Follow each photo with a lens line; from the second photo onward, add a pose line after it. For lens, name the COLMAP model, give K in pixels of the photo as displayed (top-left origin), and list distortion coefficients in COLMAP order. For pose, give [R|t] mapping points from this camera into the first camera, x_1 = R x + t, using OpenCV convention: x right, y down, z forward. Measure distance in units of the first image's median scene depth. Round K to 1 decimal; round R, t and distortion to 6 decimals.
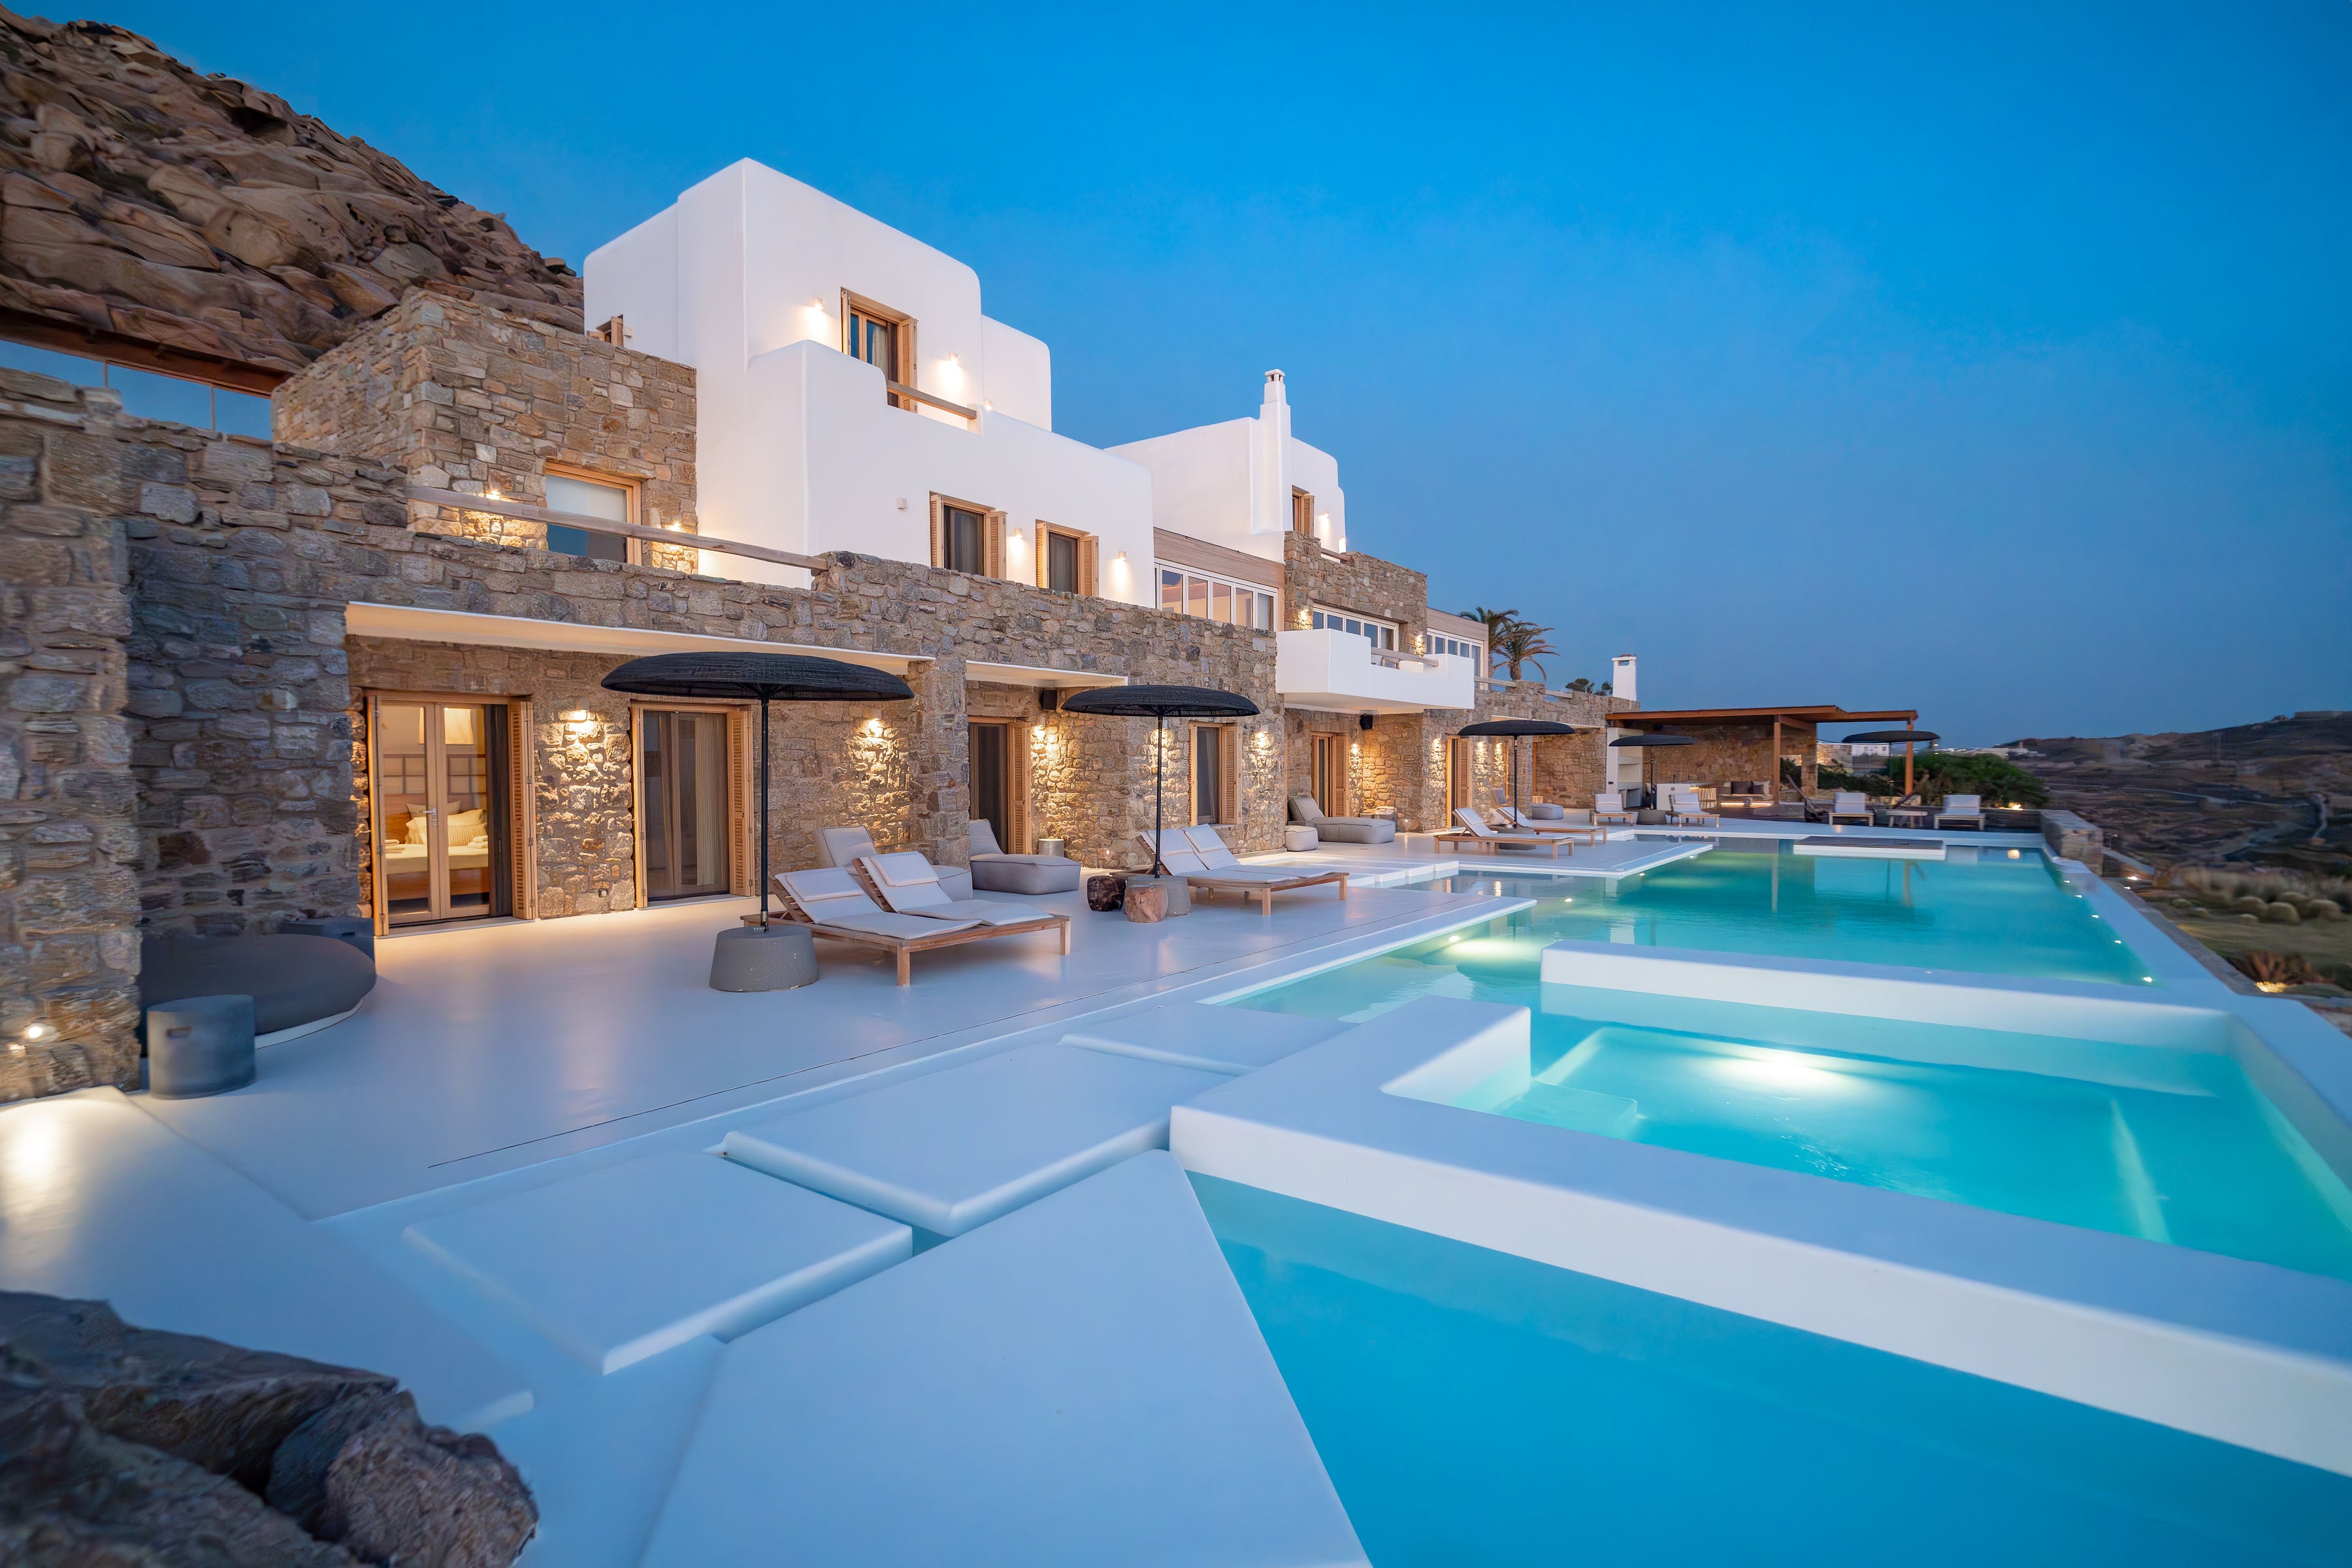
lens RADIAL K [[1097.3, 0, 1179.2], [0, 1097.3, 804.3], [0, 0, 1]] dist [-0.040379, 0.018724]
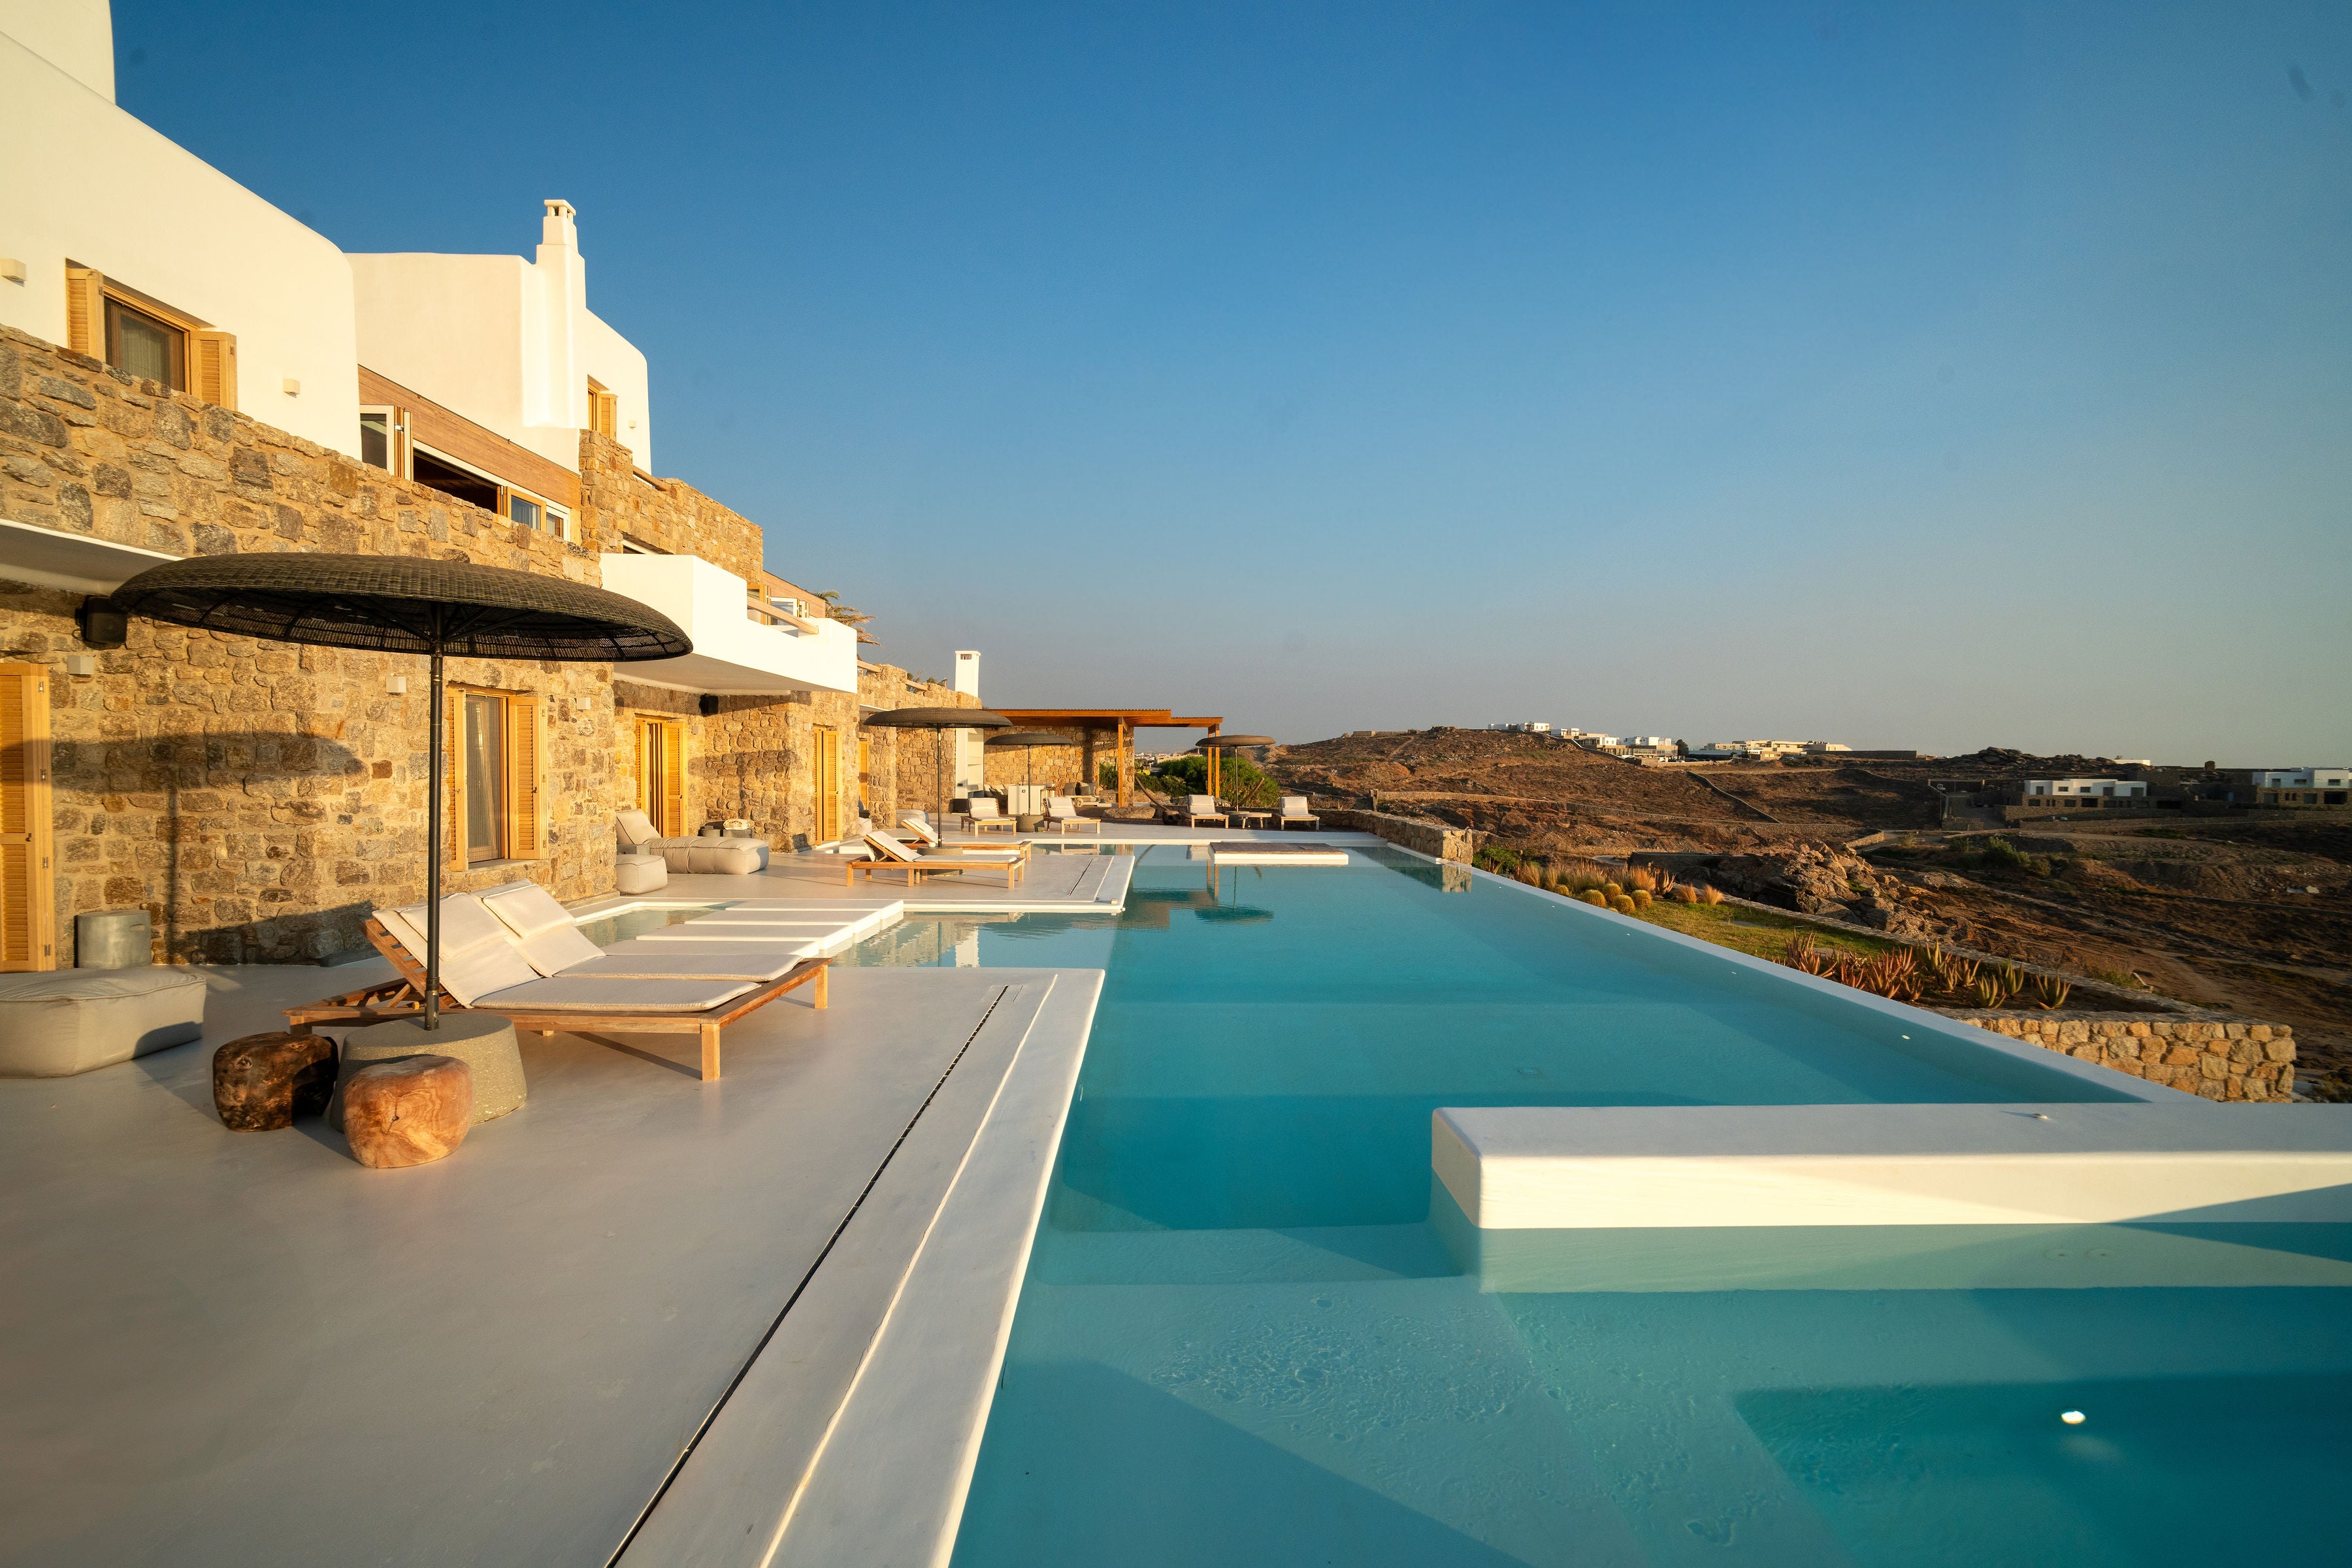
lens RADIAL K [[1097.3, 0, 1179.2], [0, 1097.3, 804.3], [0, 0, 1]] dist [-0.040379, 0.018724]
pose [[0.798914, -0.012044, 0.601324, -0.023723], [0.012091, 0.999919, 0.003964, -0.010010], [-0.601323, 0.004104, 0.798995, 0.303984]]
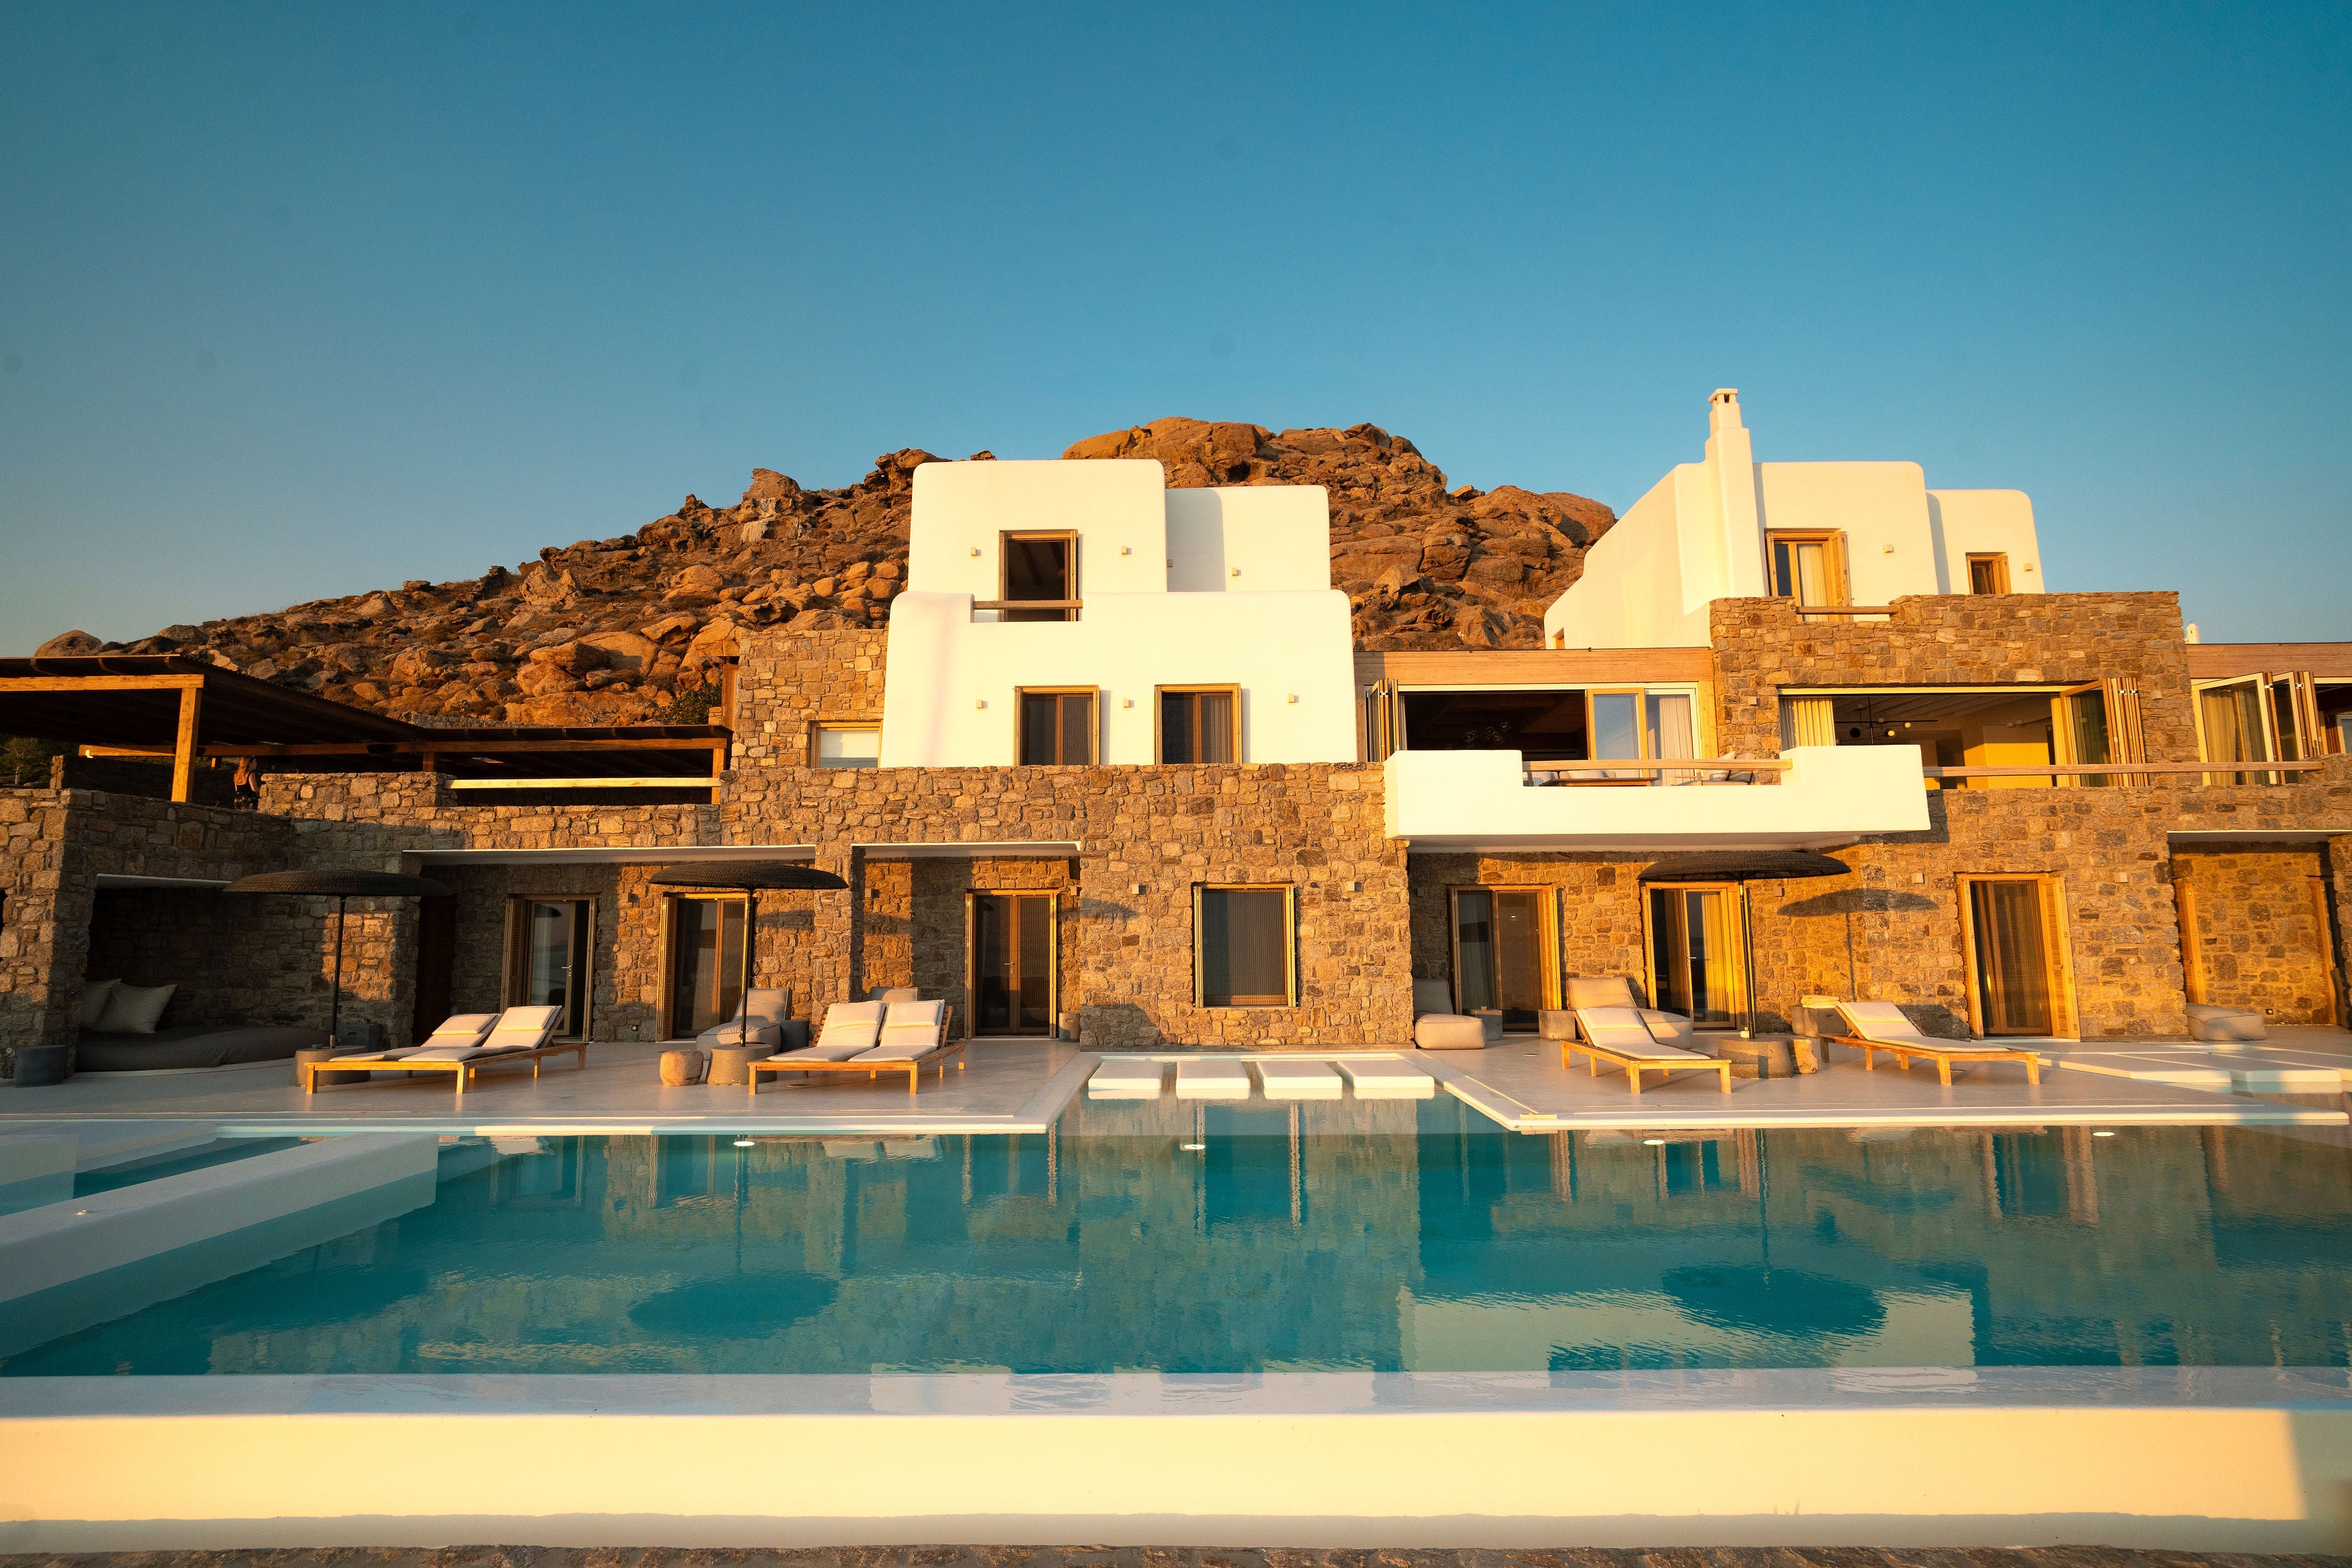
lens RADIAL K [[1097.3, 0, 1179.2], [0, 1097.3, 804.3], [0, 0, 1]] dist [-0.040379, 0.018724]
pose [[0.575693, -0.100288, -0.811493, 0.652204], [-0.019172, 0.990521, -0.136014, -0.017837], [0.817441, 0.093861, 0.568313, 0.446845]]
